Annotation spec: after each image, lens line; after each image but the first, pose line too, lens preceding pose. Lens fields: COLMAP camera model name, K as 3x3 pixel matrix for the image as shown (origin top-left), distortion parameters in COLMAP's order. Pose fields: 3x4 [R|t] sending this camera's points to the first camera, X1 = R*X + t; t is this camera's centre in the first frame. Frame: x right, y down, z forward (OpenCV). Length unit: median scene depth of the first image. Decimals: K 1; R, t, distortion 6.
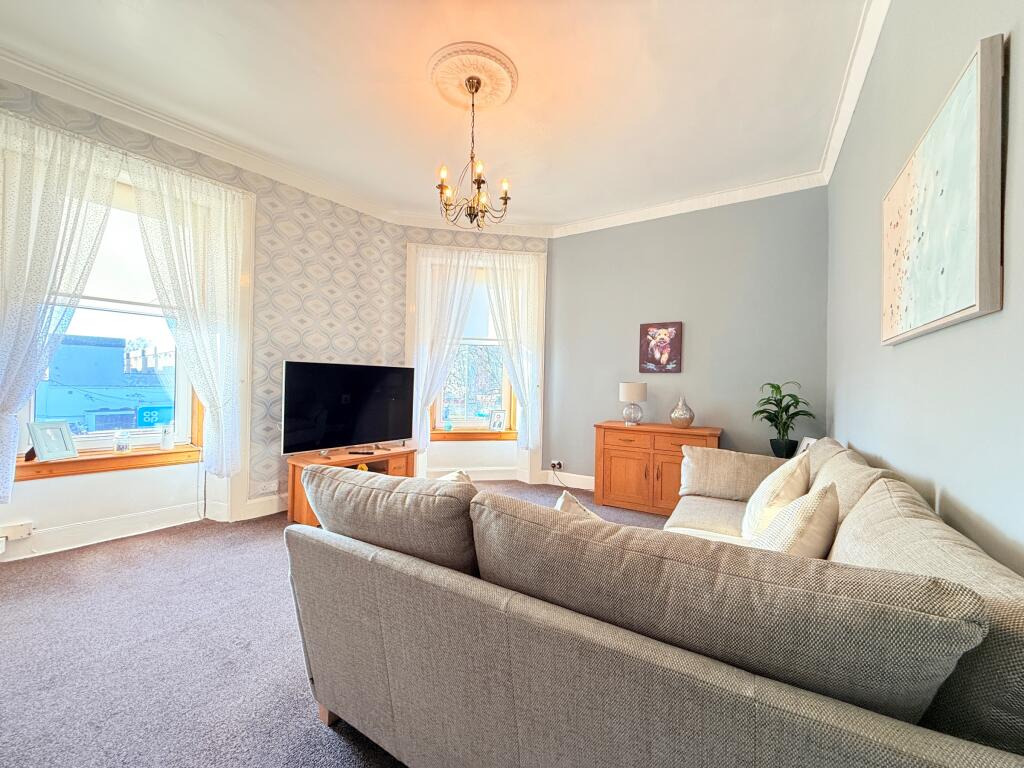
lens RADIAL K [[424.0, 0, 532.8], [0, 424.0, 387.3], [0, 0, 1]] dist [-0.000033, 0.000035]
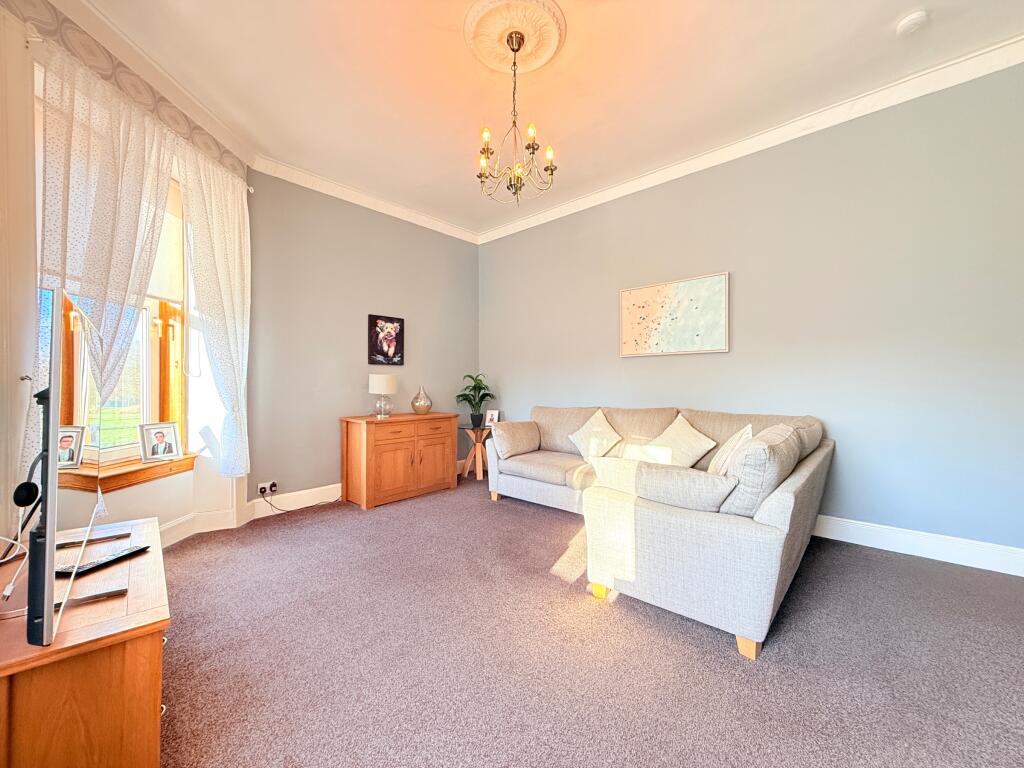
lens RADIAL K [[409.2, 0, 512.0], [0, 409.2, 384.0], [0, 0, 1]] dist [0.000420, 0.000195]
pose [[0.162857, -0.023247, 0.986376, -0.643275], [0.006877, 0.999725, 0.022426, -0.008169], [-0.986626, 0.003132, 0.162972, 0.542845]]
